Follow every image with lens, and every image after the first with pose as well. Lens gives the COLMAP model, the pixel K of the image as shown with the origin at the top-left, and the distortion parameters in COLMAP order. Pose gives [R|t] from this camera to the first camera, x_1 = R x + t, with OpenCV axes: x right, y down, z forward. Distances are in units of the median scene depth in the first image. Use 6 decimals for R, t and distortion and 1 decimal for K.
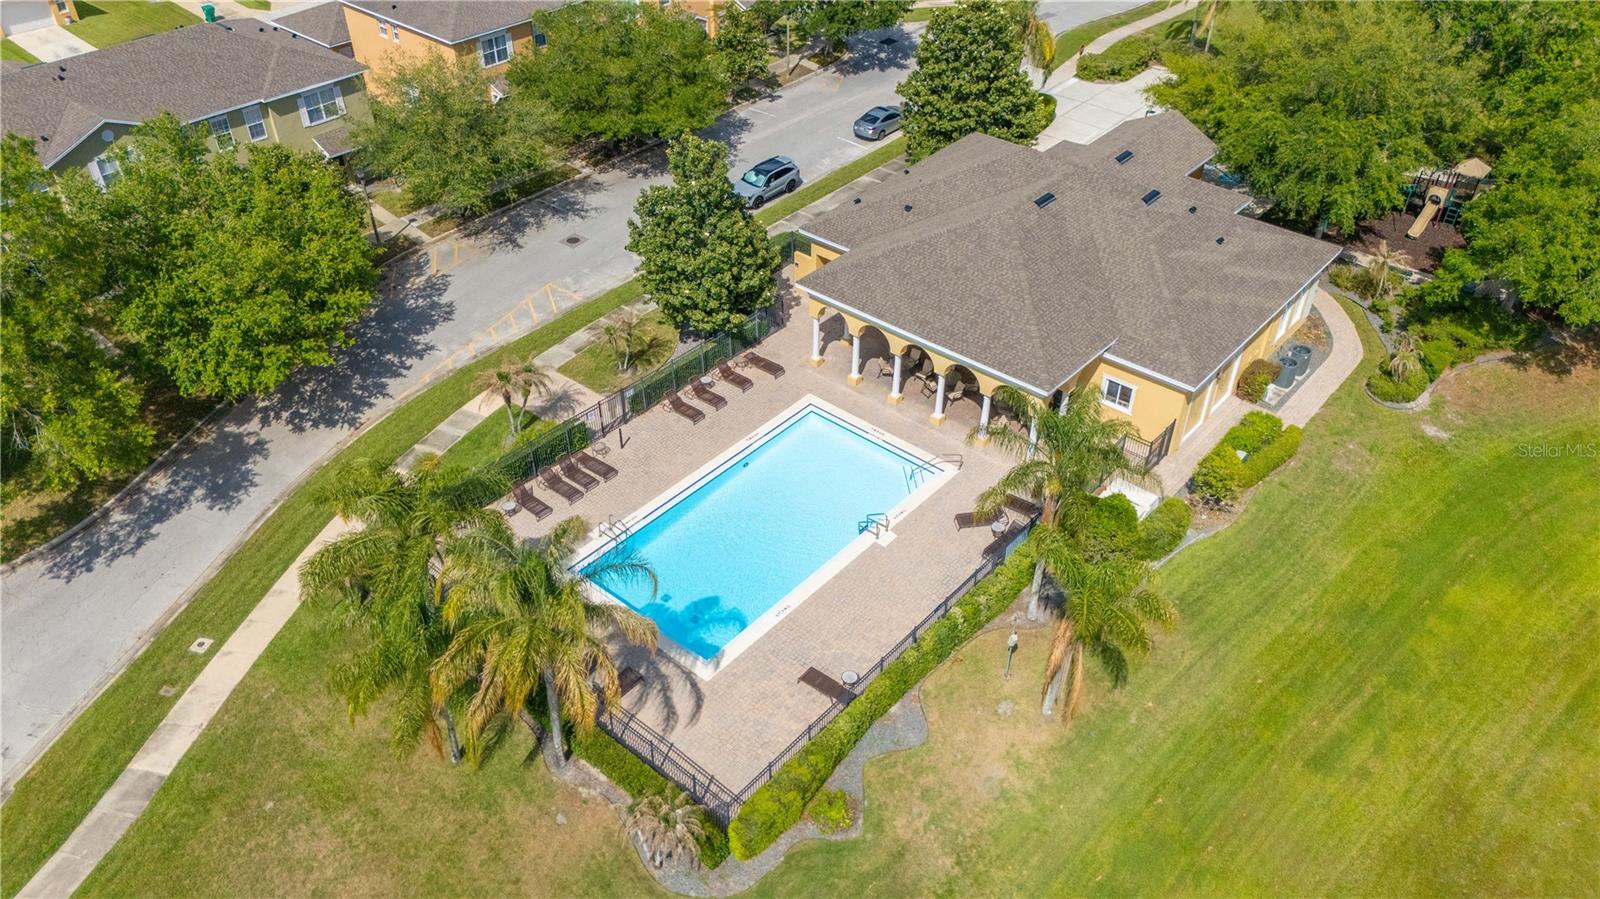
lens RADIAL K [[1174.1, 0, 809.0], [0, 1174.1, 455.7], [0, 0, 1]] dist [0.061245, -0.042579]
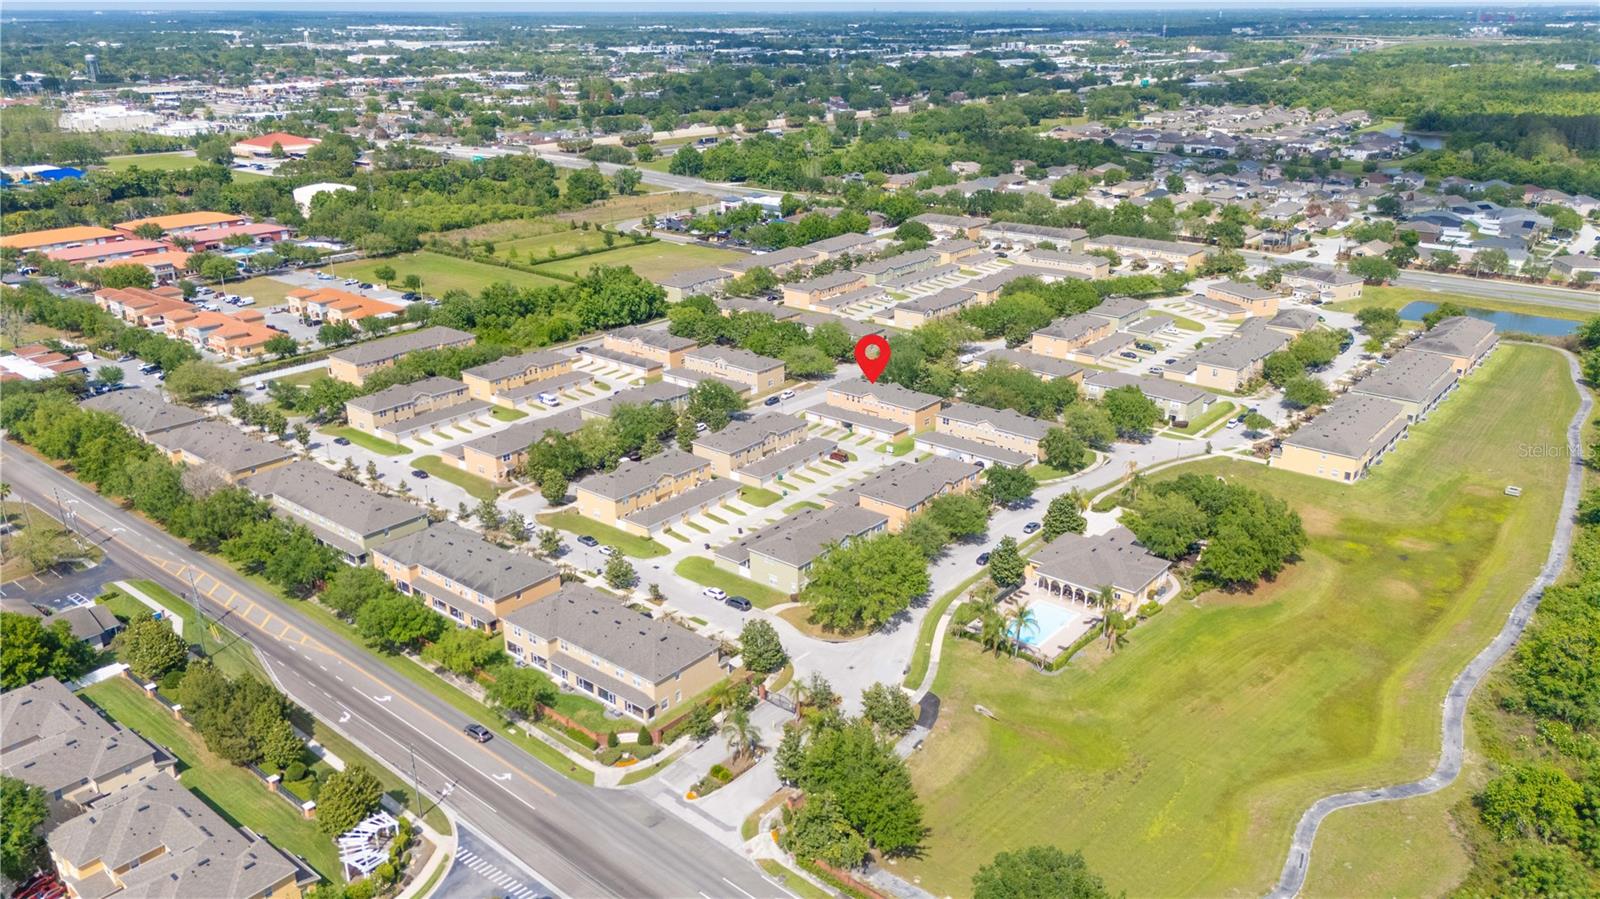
lens RADIAL K [[1174.1, 0, 809.6], [0, 1174.1, 454.0], [0, 0, 1]] dist [0.061245, -0.042579]
pose [[0.999779, -0.013132, 0.016415, -0.826844], [0.017486, 0.952952, -0.302616, 0.666562], [-0.011669, 0.302836, 0.952971, -2.901728]]
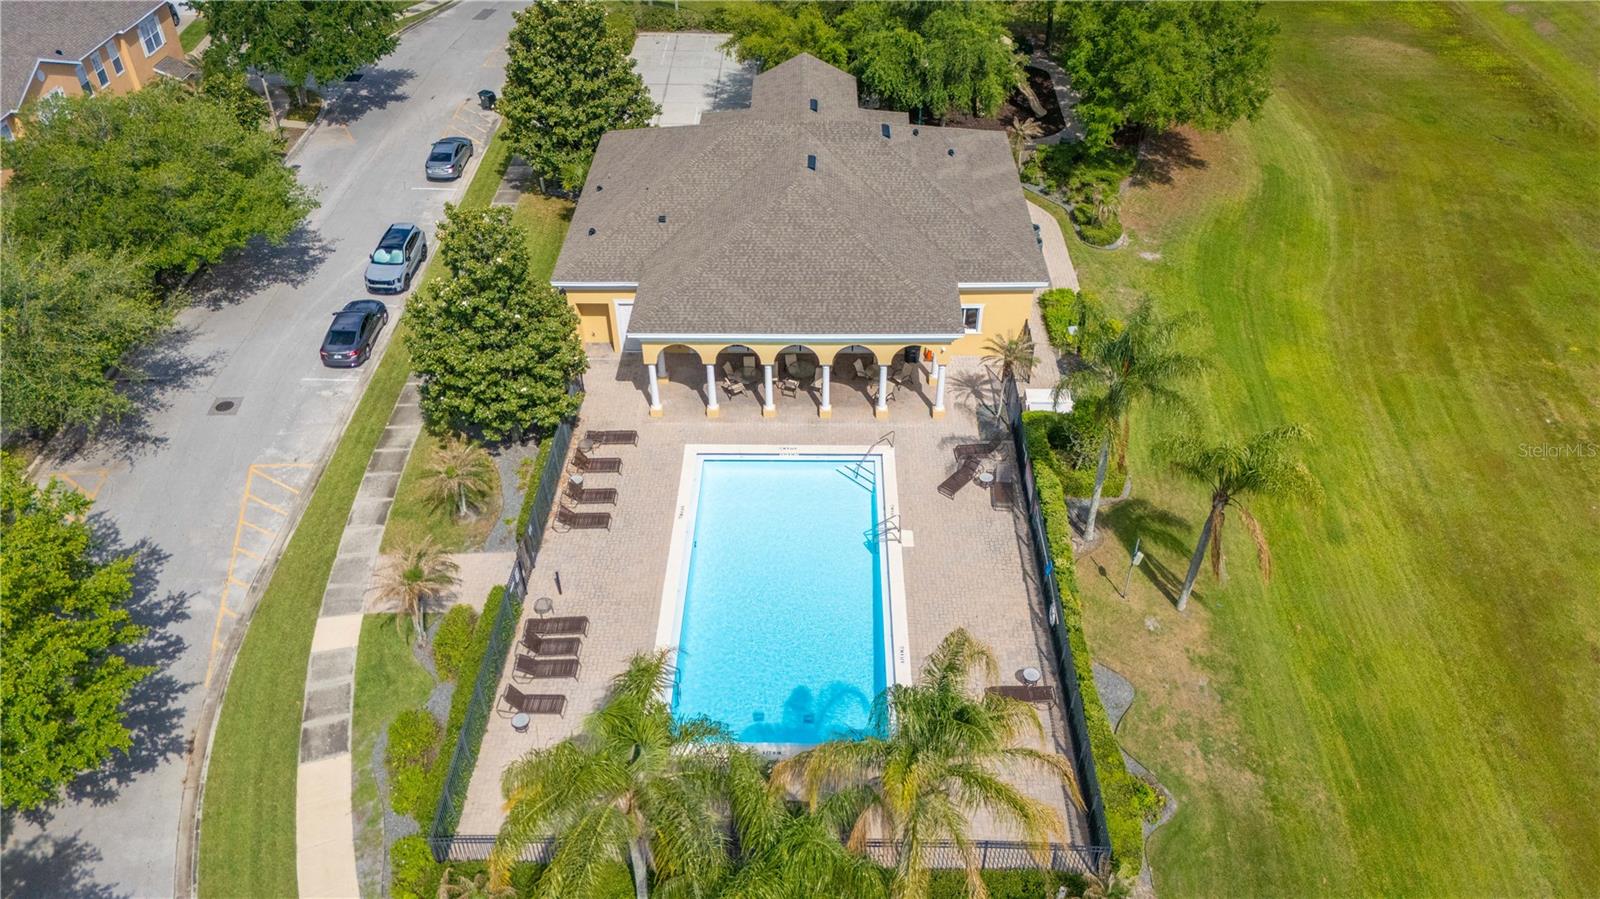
lens RADIAL K [[1174.1, 0, 804.4], [0, 1174.1, 451.5], [0, 0, 1]] dist [0.061245, -0.042579]
pose [[0.770921, -0.405300, 0.491338, -0.368994], [0.404494, 0.907425, 0.113865, -0.113269], [-0.492002, 0.110962, 0.863494, 0.196813]]
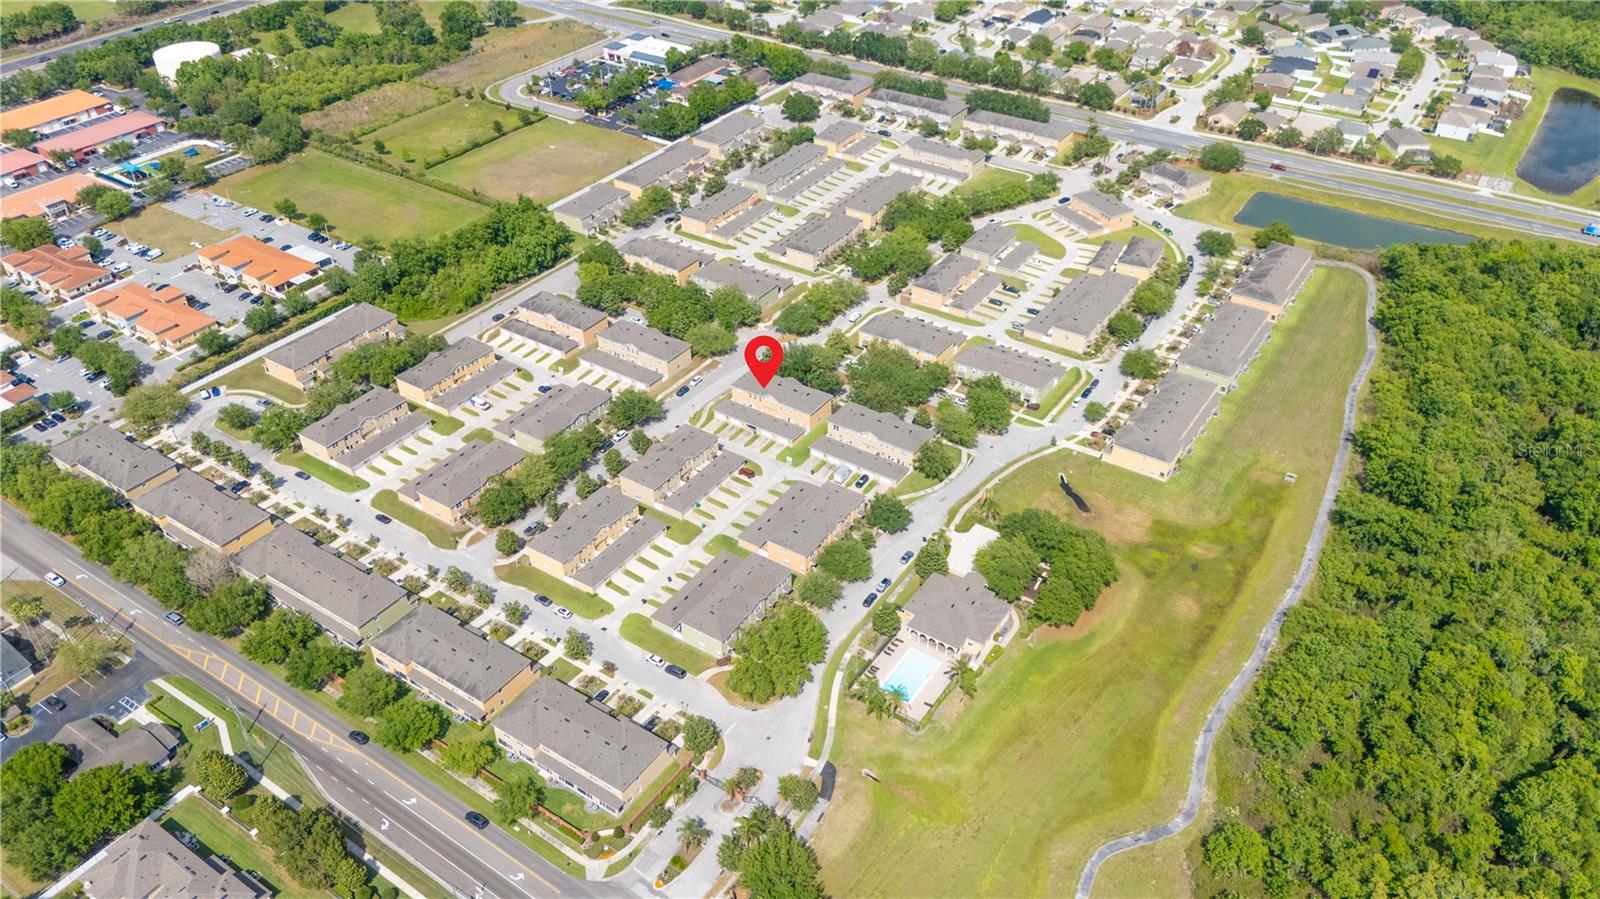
lens RADIAL K [[1174.1, 0, 808.1], [0, 1174.1, 453.4], [0, 0, 1]] dist [0.061245, -0.042579]
pose [[0.993185, -0.077748, 0.086829, -0.811435], [0.080445, 0.996366, -0.028005, -0.777267], [-0.084336, 0.034799, 0.995830, -4.024425]]
